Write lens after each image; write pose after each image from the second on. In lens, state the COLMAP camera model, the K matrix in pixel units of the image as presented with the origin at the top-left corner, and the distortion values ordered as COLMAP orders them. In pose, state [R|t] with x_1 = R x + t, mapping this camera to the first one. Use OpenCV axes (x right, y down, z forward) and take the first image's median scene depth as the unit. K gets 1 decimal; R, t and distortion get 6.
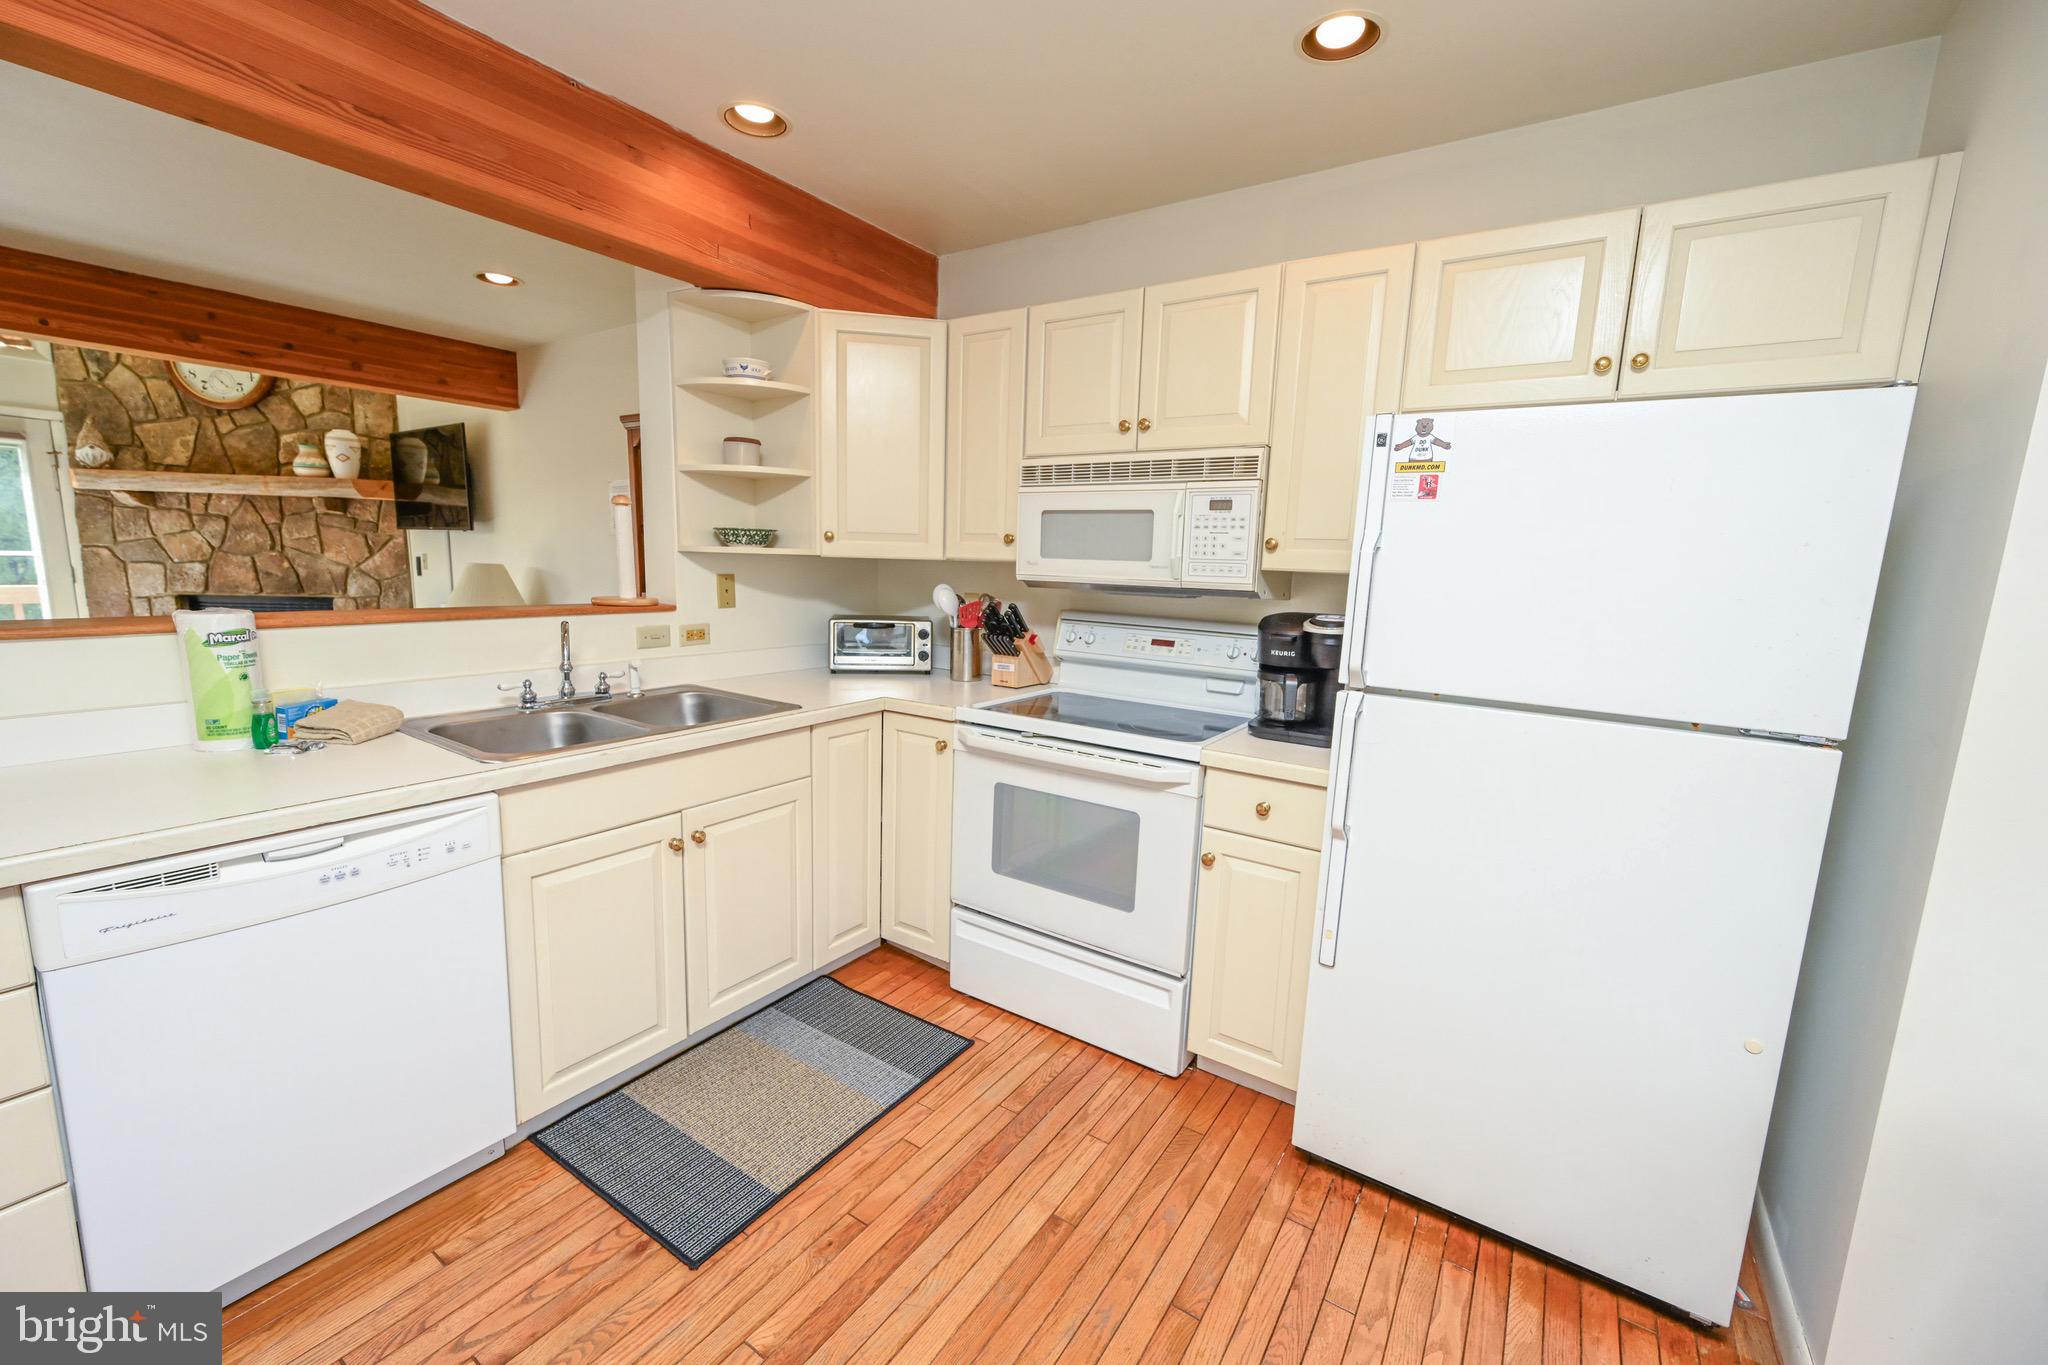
lens RADIAL K [[802.8, 0, 1009.2], [0, 802.8, 684.9], [0, 0, 1]] dist [-0.002759, 0.000484]
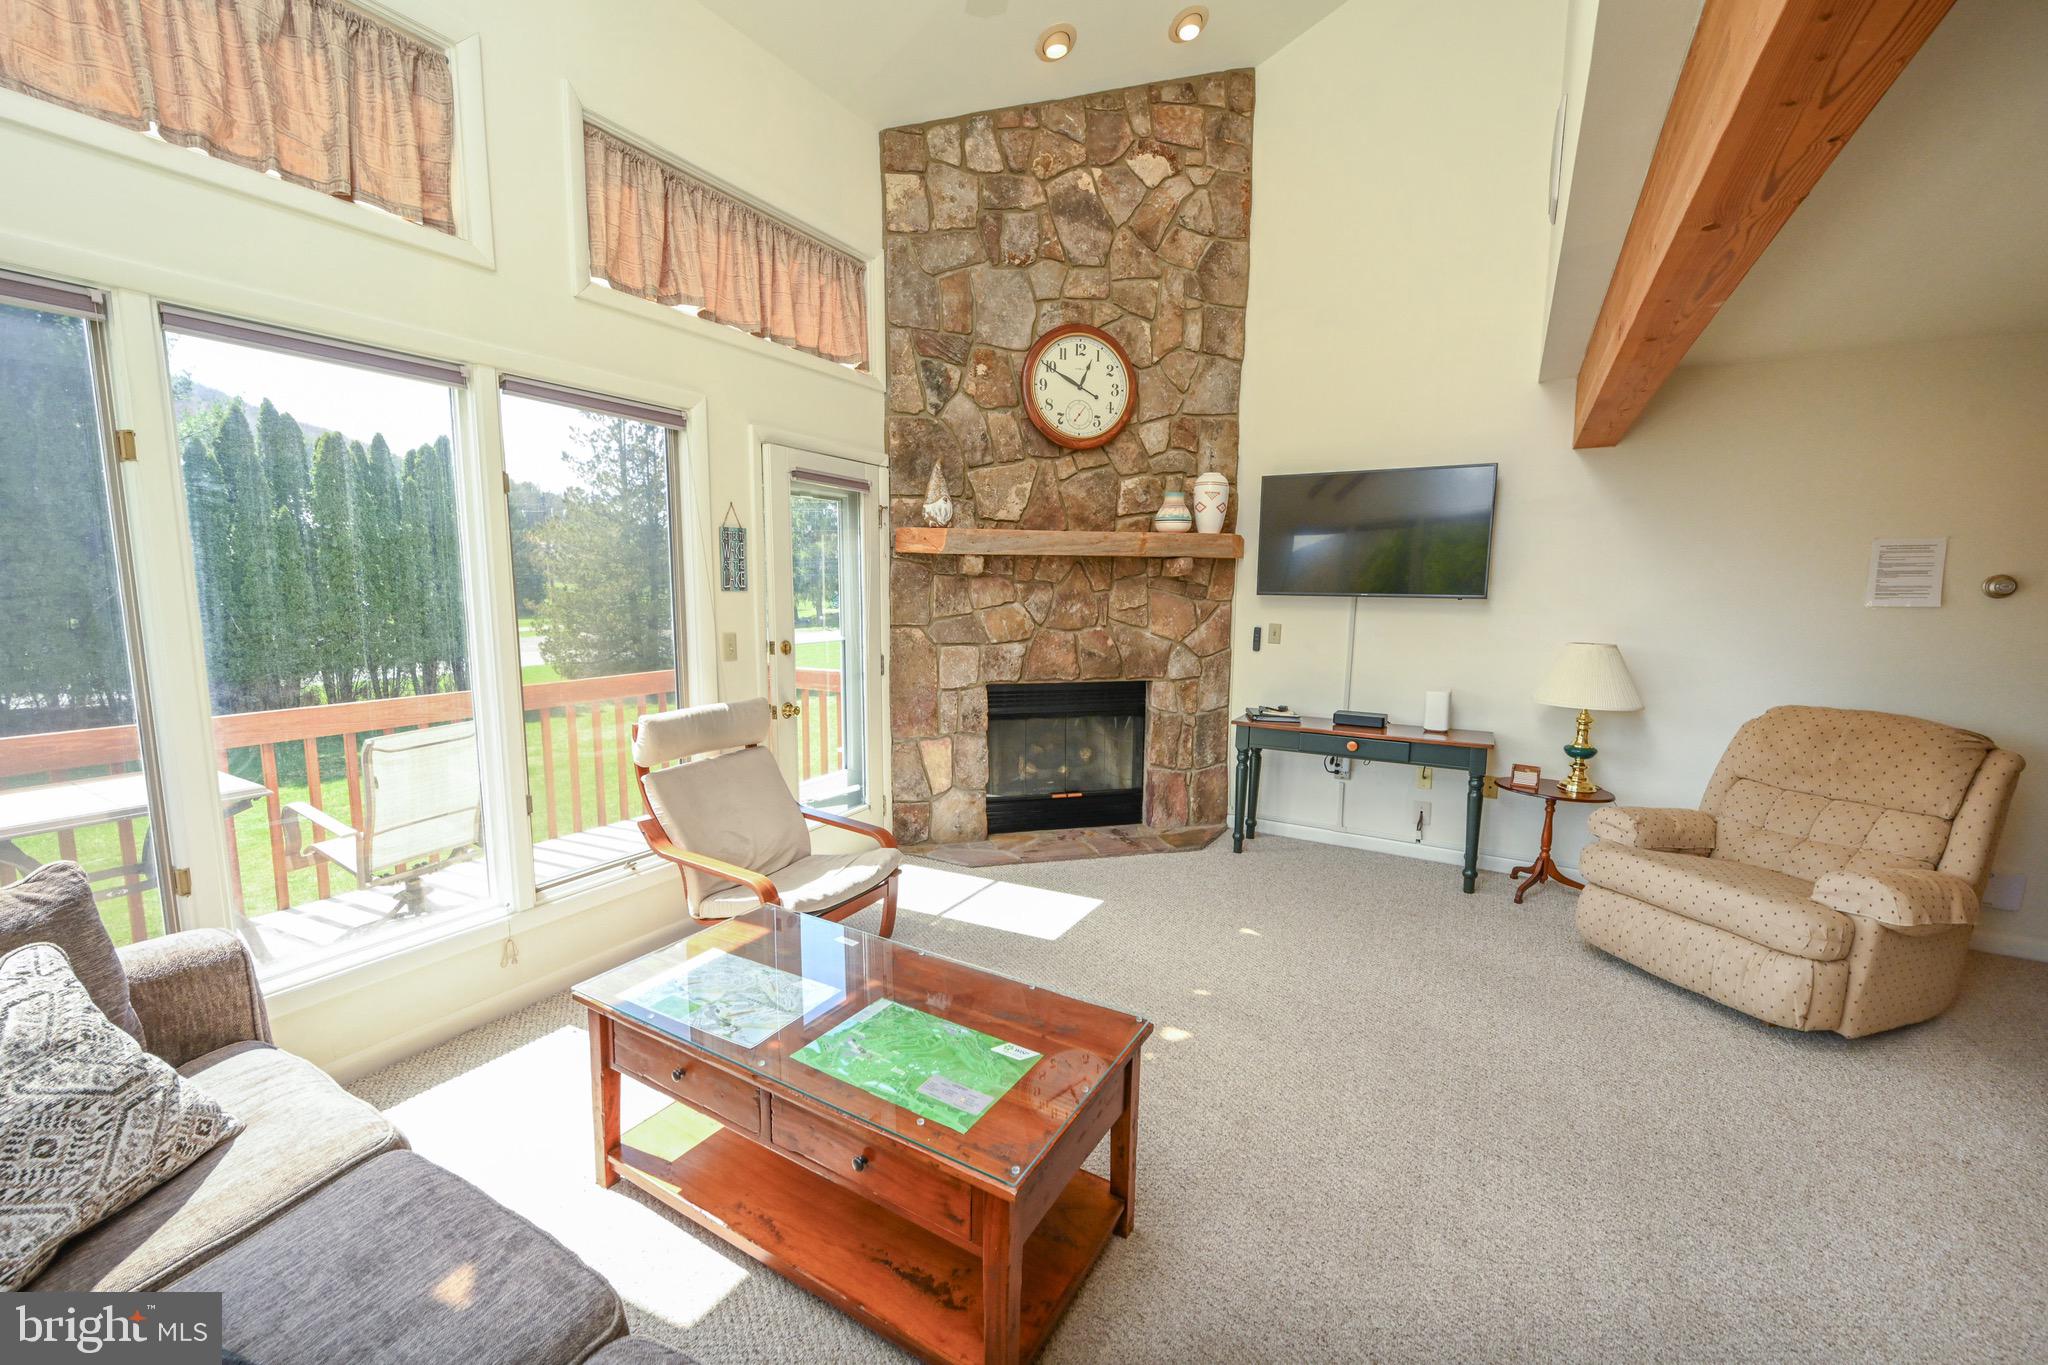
lens RADIAL K [[802.8, 0, 1096.4], [0, 802.8, 684.8], [0, 0, 1]] dist [-0.002759, 0.000484]
pose [[0.997124, -0.029559, 0.069787, -2.395483], [0.031238, 0.999245, -0.023088, -0.219693], [-0.069051, 0.025202, 0.997295, 0.511951]]
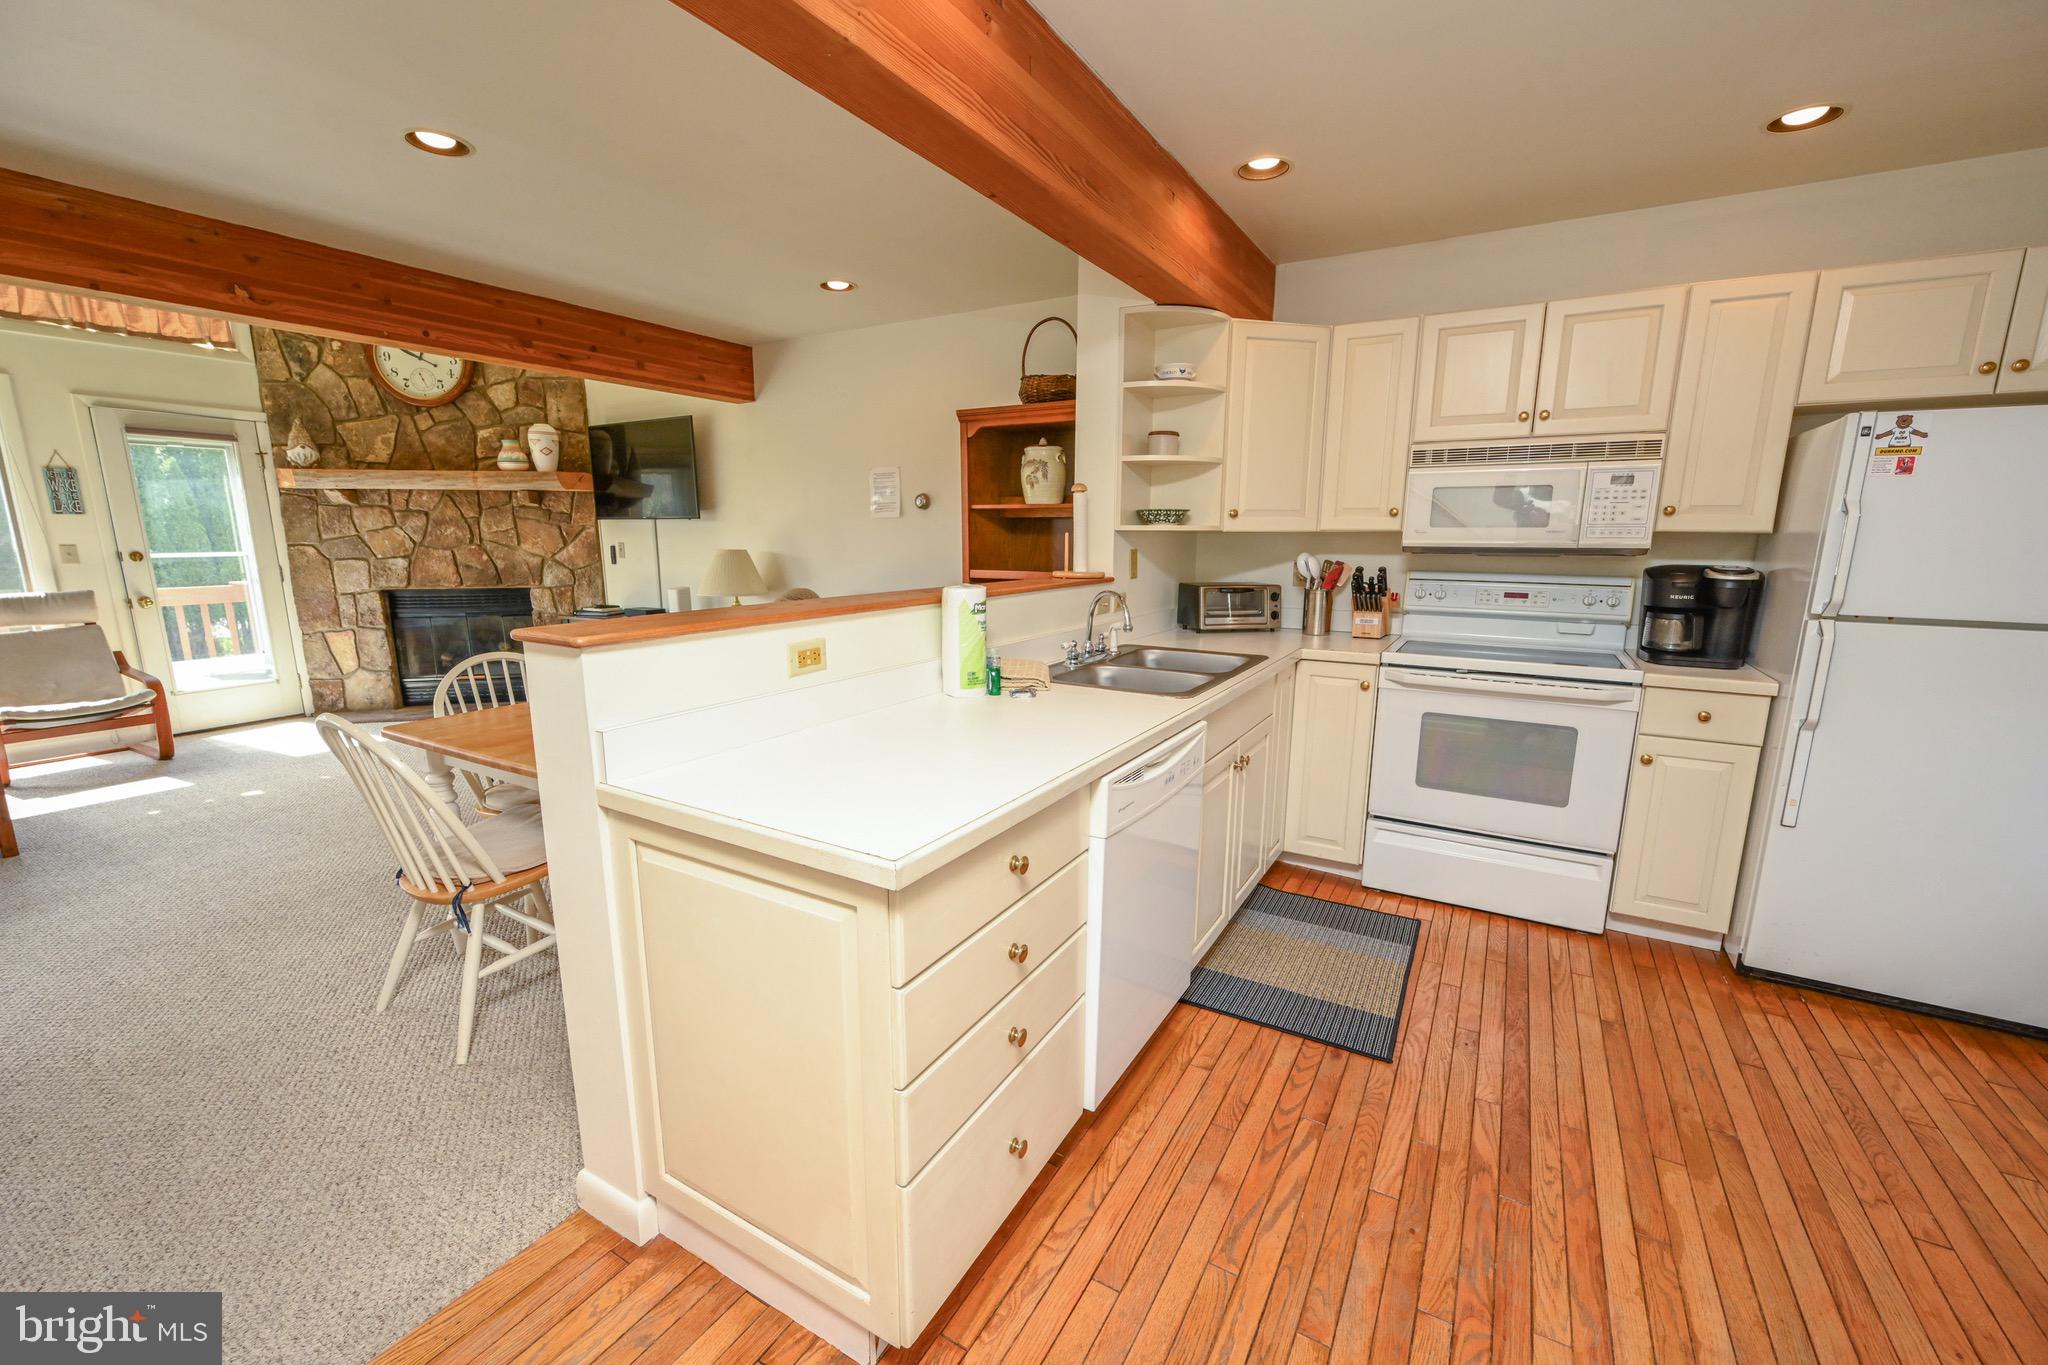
lens RADIAL K [[802.8, 0, 1038.1], [0, 802.8, 687.5], [0, 0, 1]] dist [-0.002759, 0.000484]
pose [[0.997941, -0.038905, 0.050982, -0.620329], [0.037103, 0.998669, 0.035834, 0.016545], [-0.052309, -0.033869, 0.998056, -0.177275]]
